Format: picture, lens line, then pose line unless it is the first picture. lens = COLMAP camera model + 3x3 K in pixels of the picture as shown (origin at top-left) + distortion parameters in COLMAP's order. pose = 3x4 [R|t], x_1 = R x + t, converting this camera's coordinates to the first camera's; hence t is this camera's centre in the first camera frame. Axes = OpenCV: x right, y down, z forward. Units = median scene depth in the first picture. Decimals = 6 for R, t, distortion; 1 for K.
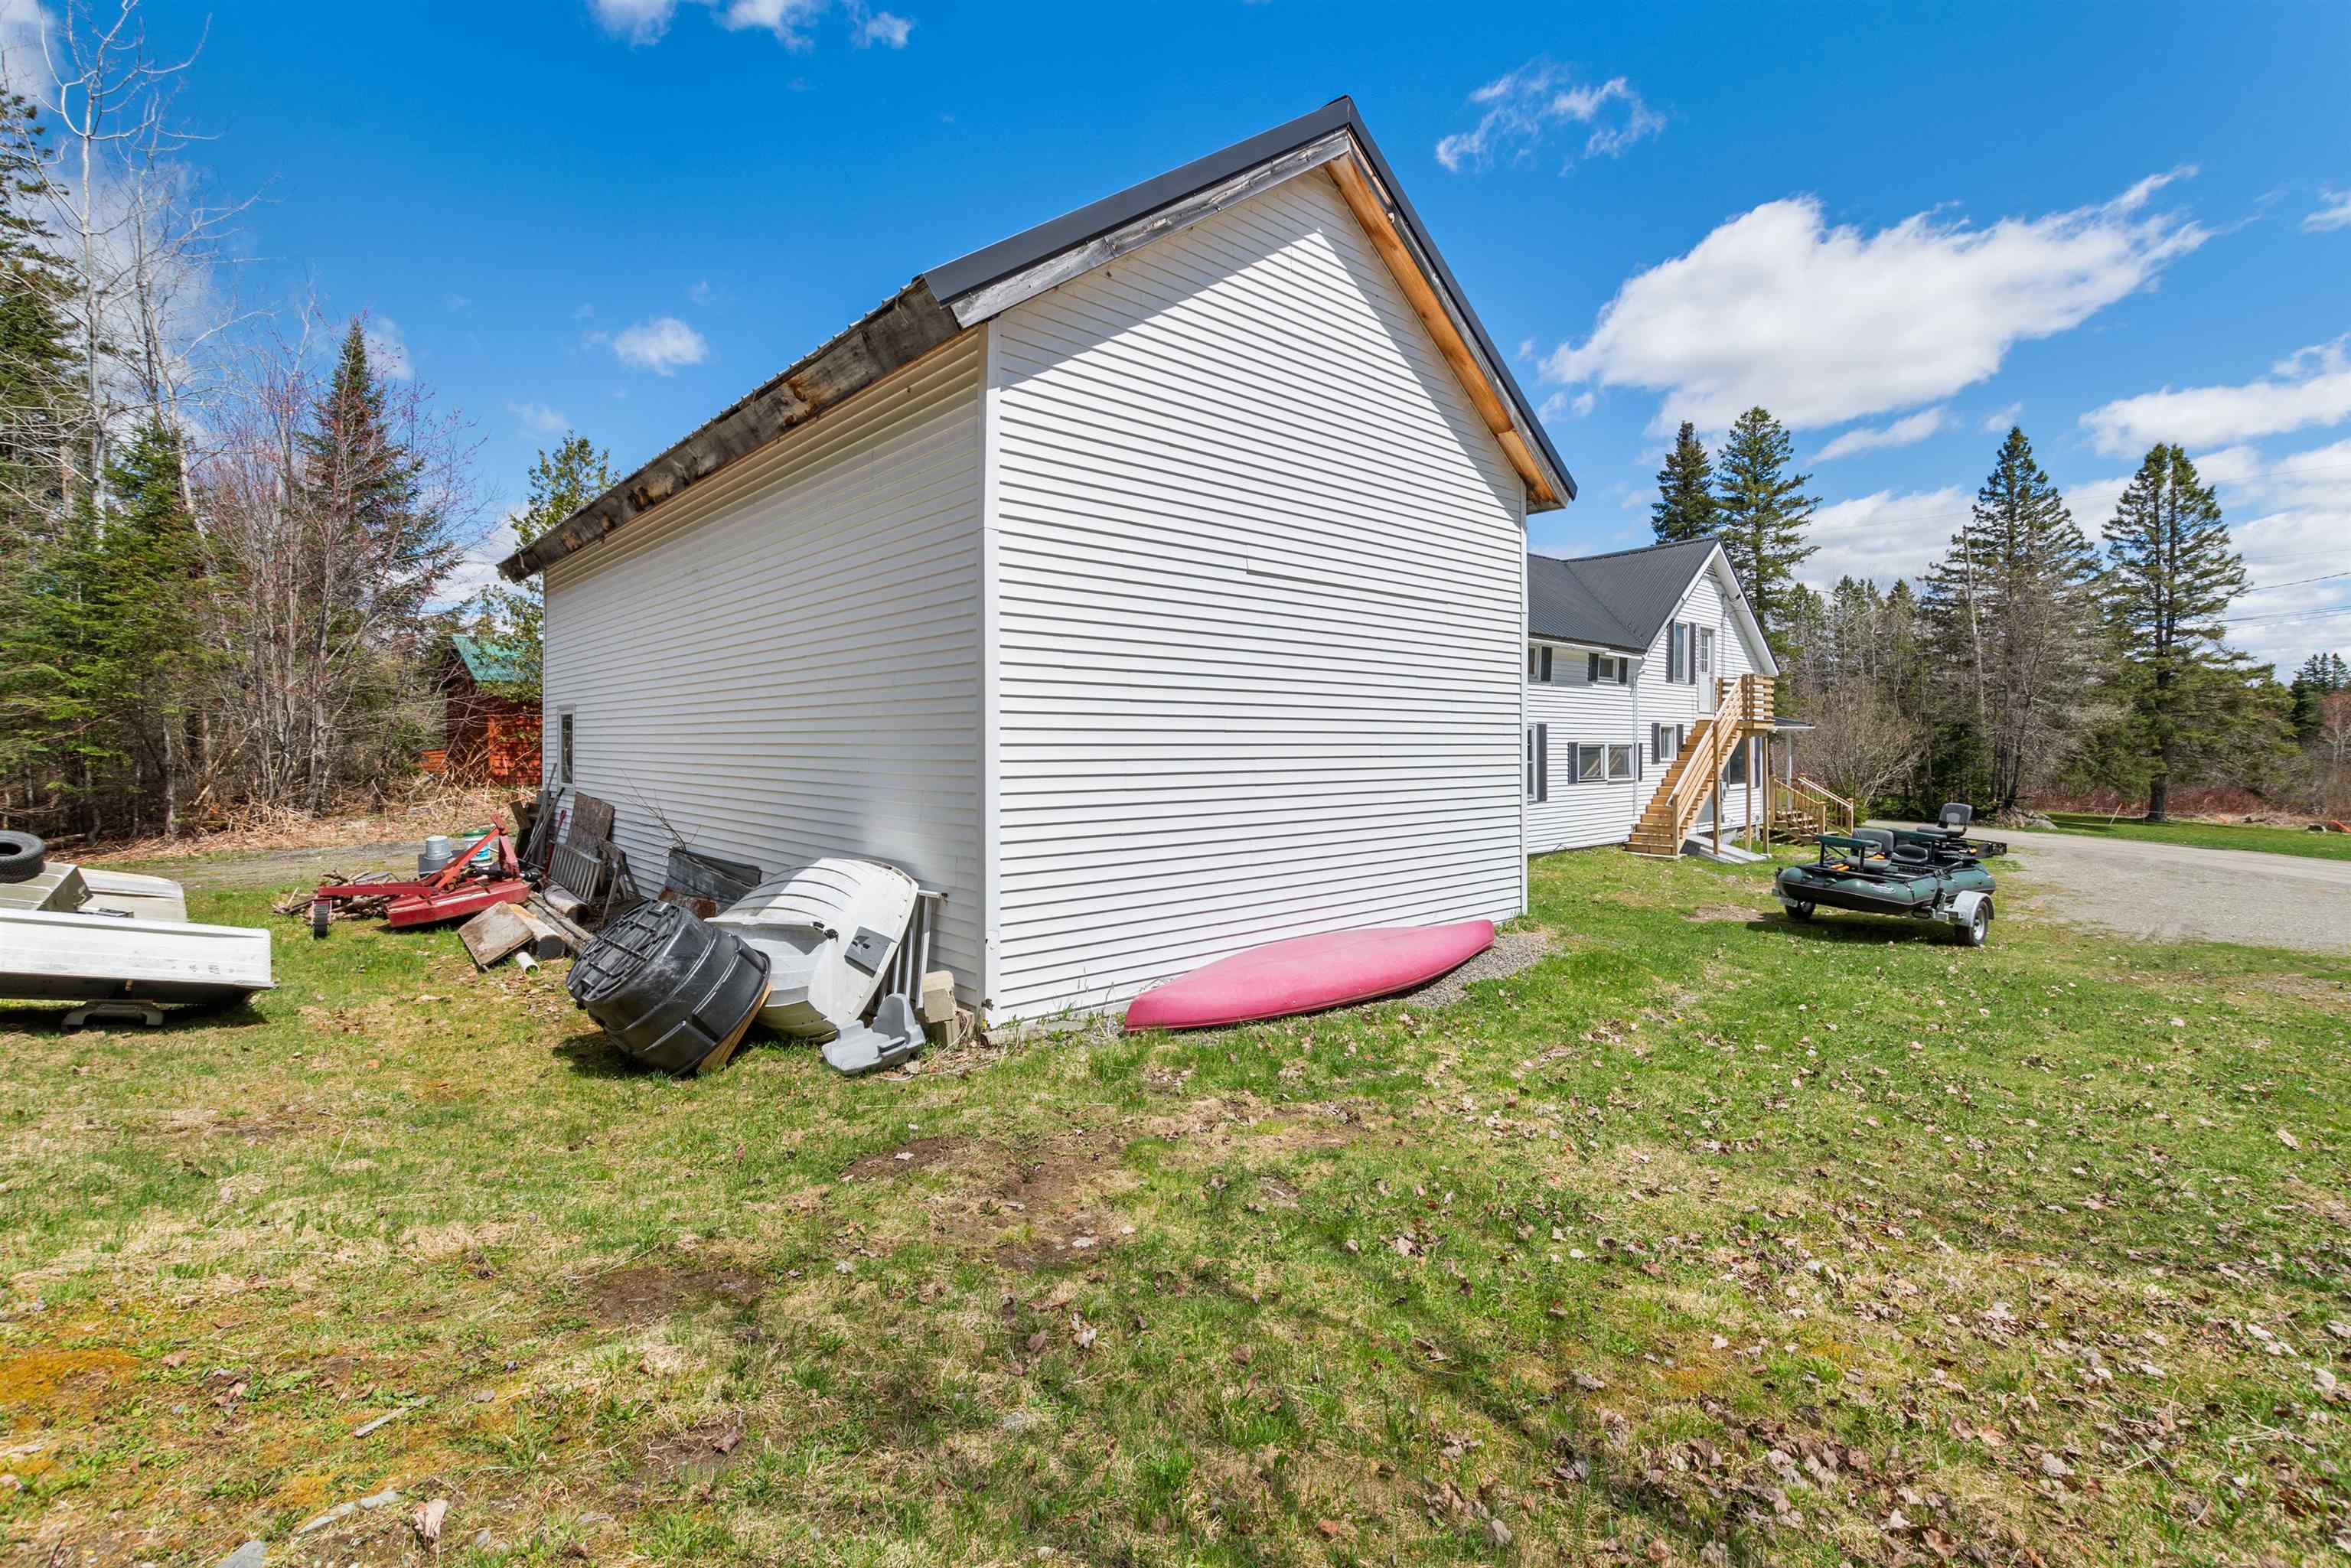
lens RADIAL K [[1041.2, 0, 1188.1], [0, 1041.2, 760.7], [0, 0, 1]] dist [0.001935, -0.000917]
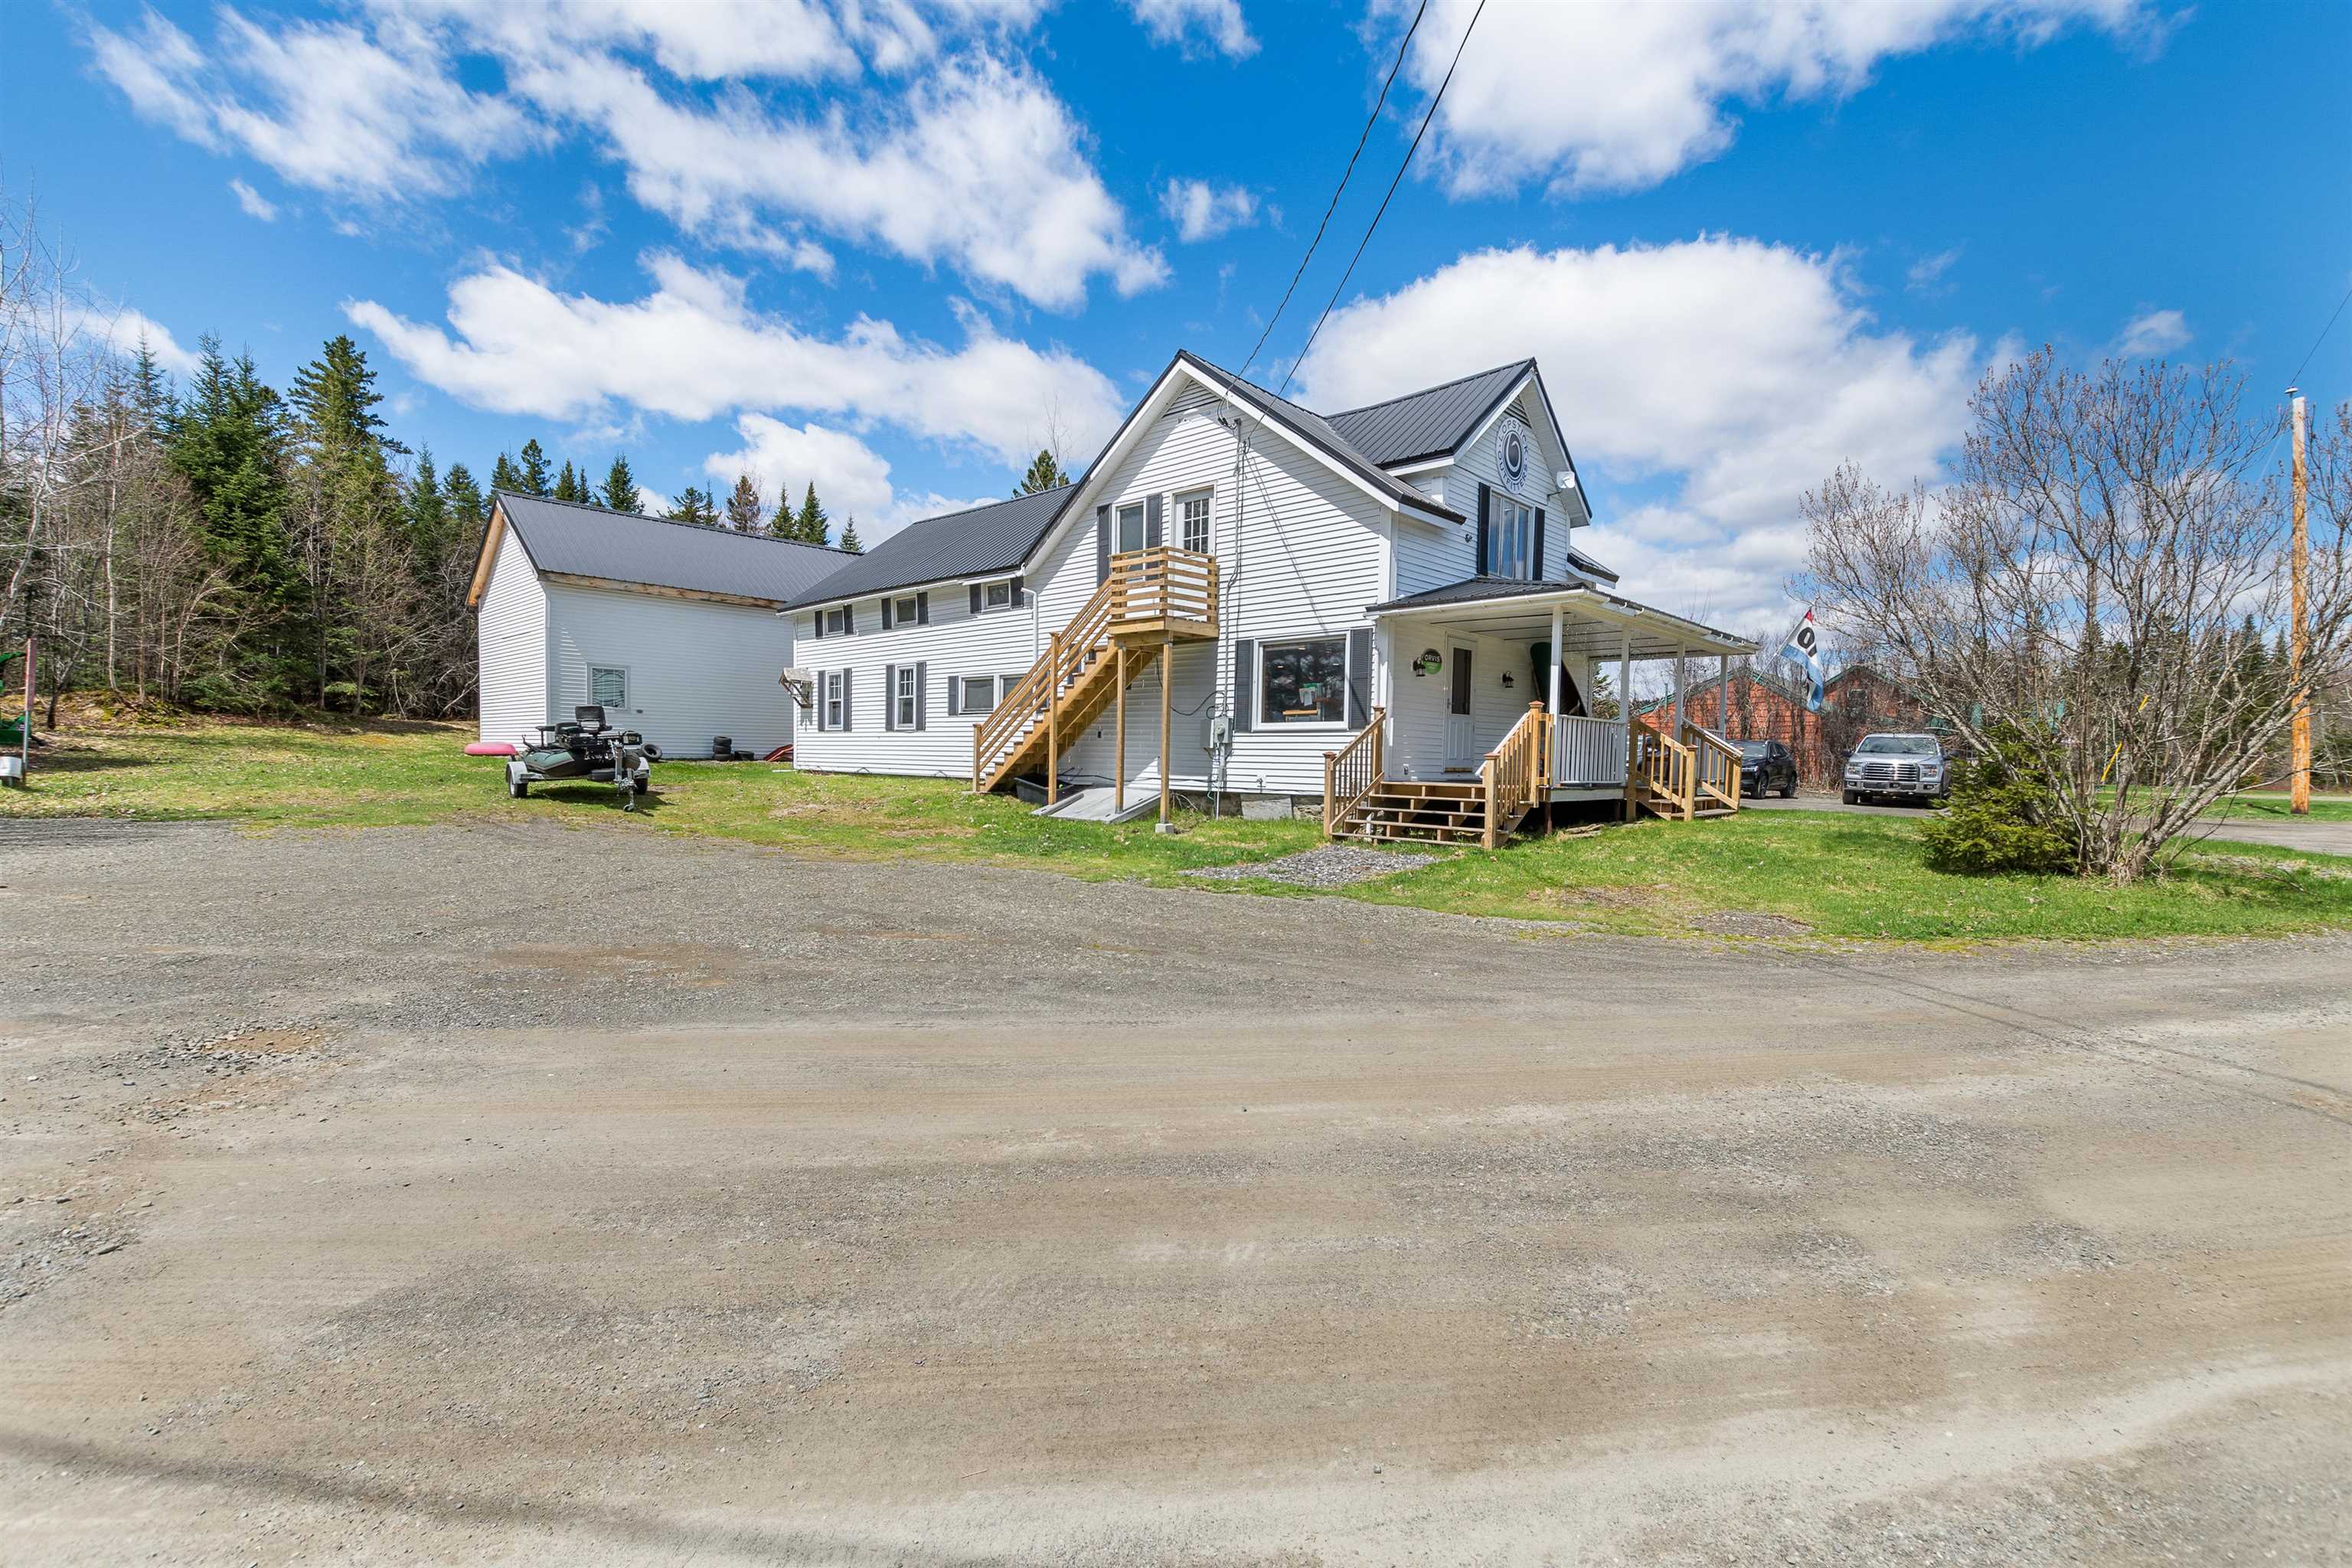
lens RADIAL K [[1030.9, 0, 1169.6], [0, 1030.9, 793.8], [0, 0, 1]] dist [0.000873, 0.000144]
pose [[0.091611, 0.063744, -0.993753, 2.553979], [-0.001918, 0.997959, 0.063837, 0.060789], [0.995793, -0.003942, 0.091546, 2.001304]]
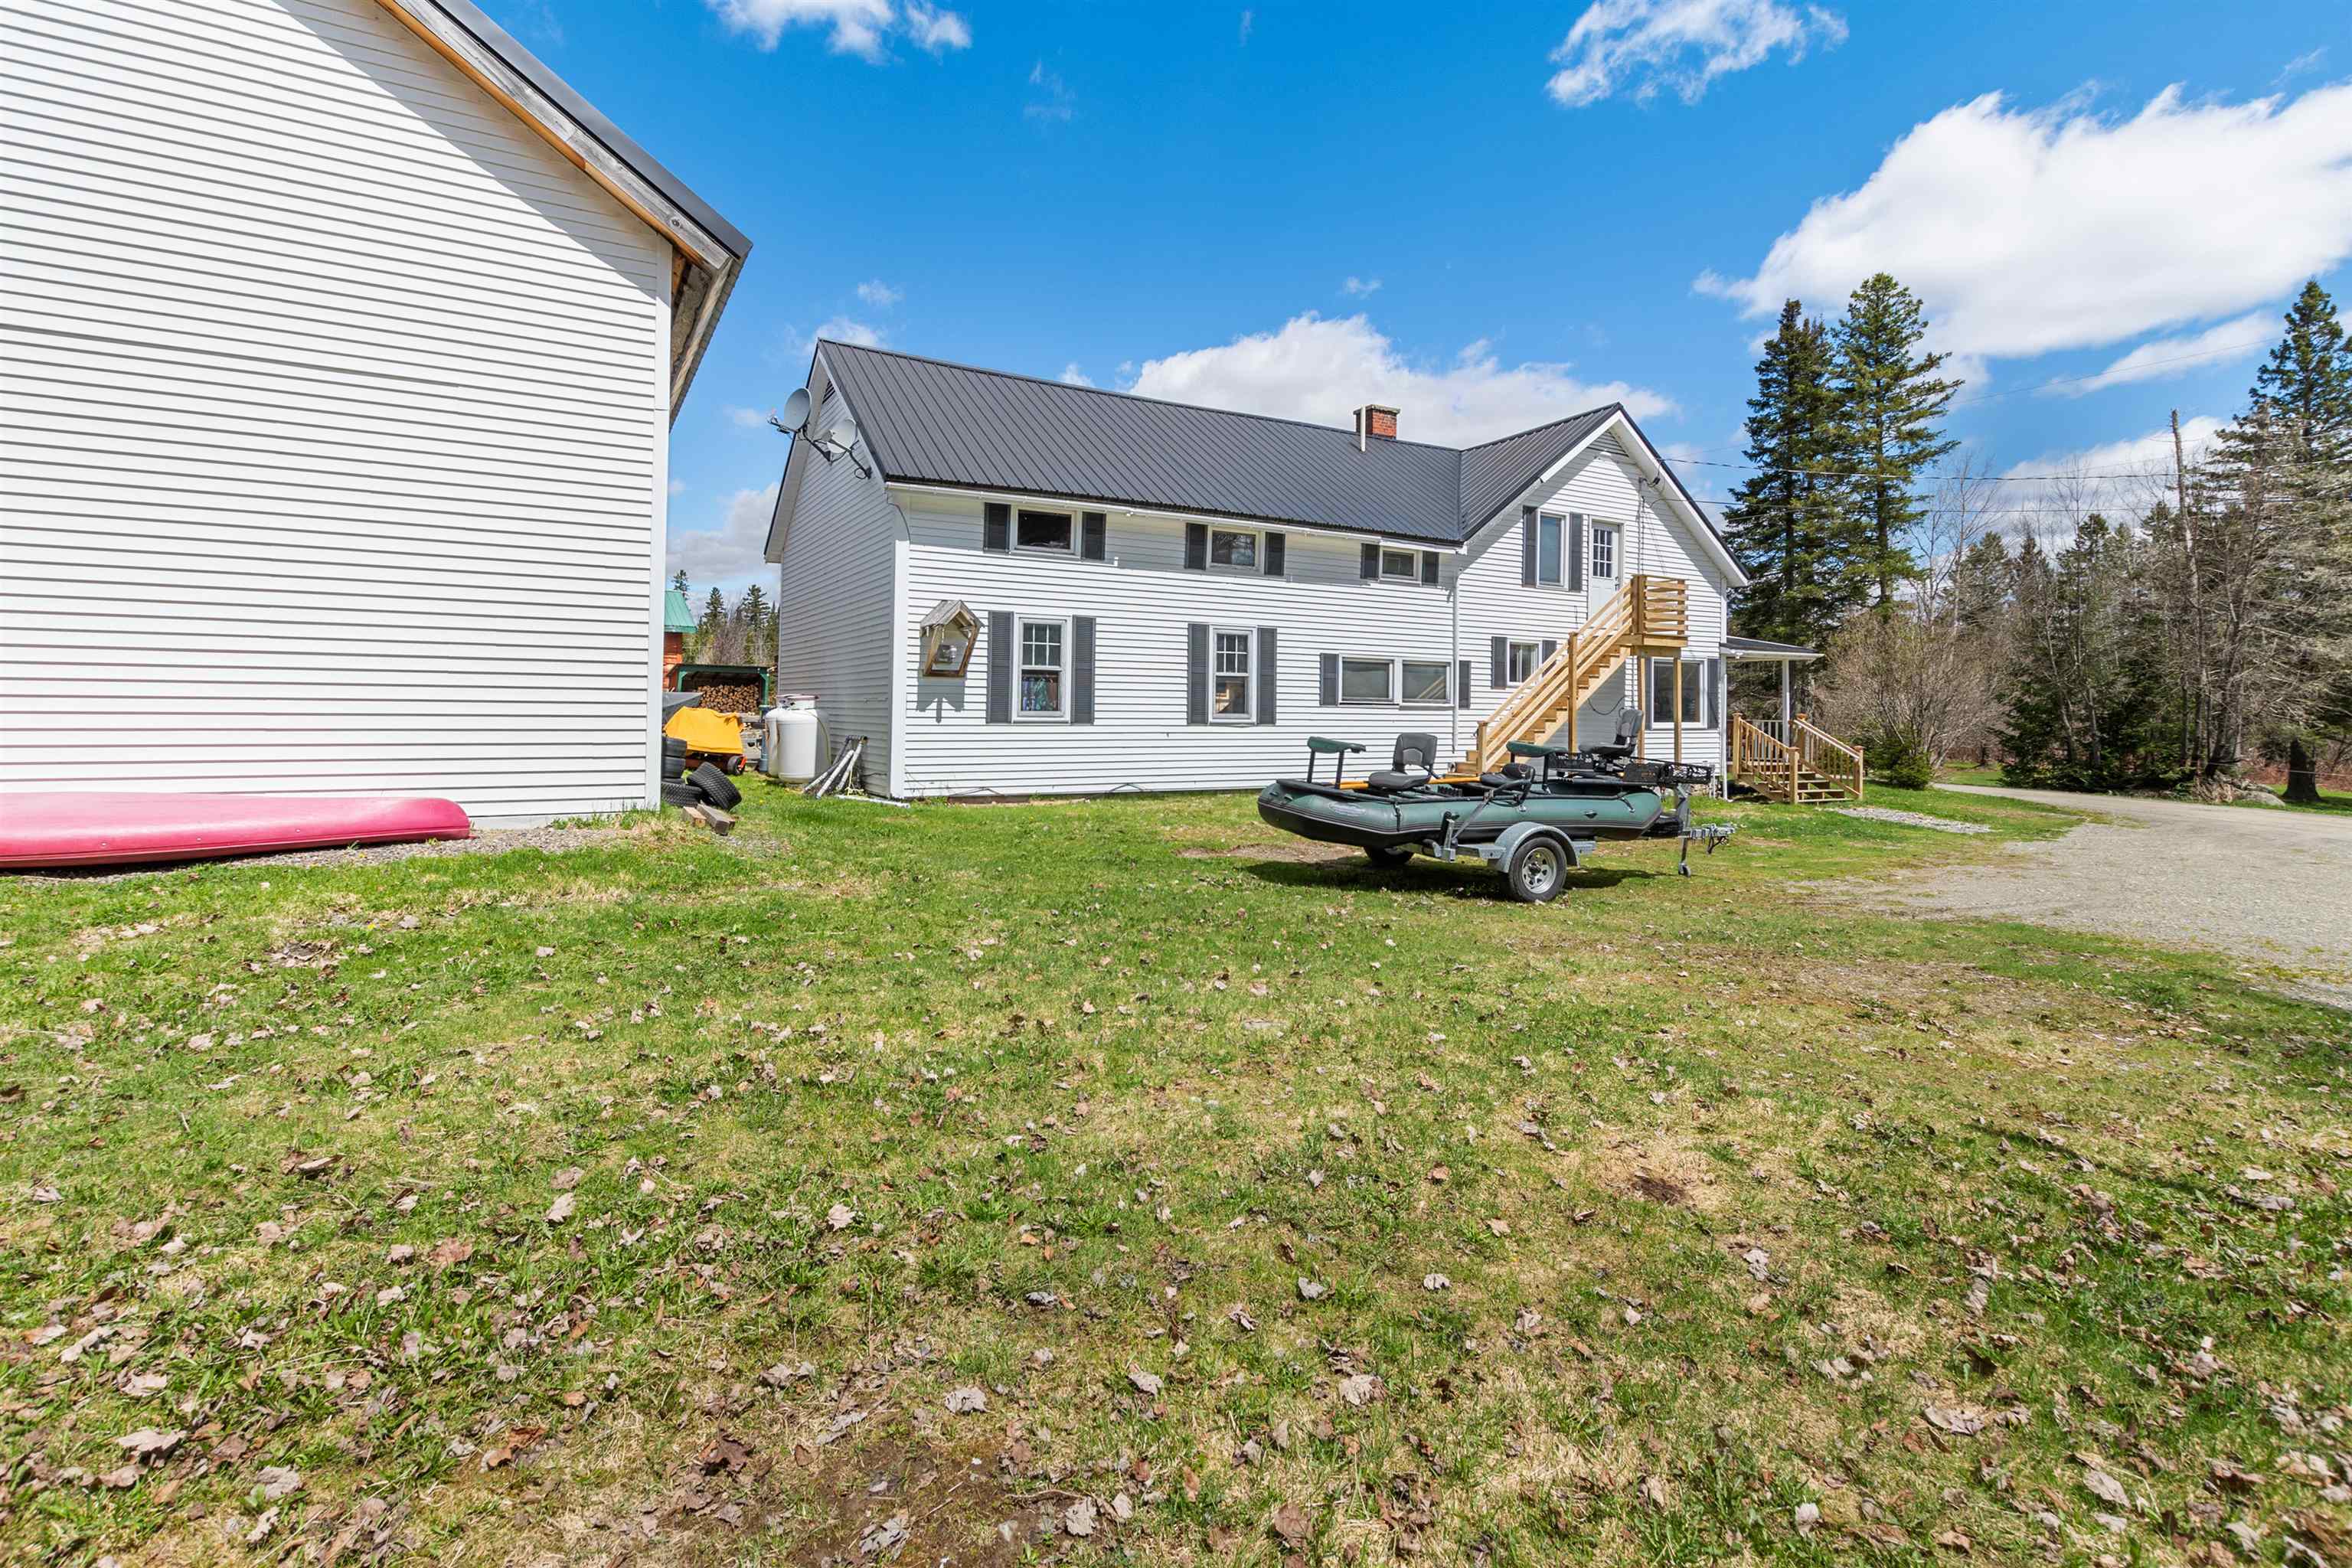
lens RADIAL K [[1081.9, 0, 1170.8], [0, 1081.9, 720.1], [0, 0, 1]] dist [0.003333, 0.000959]
pose [[0.977402, 0.010717, -0.211119, 0.761474], [-0.012873, 0.999878, -0.008841, 0.075459], [0.210998, 0.011359, 0.977420, 0.288316]]
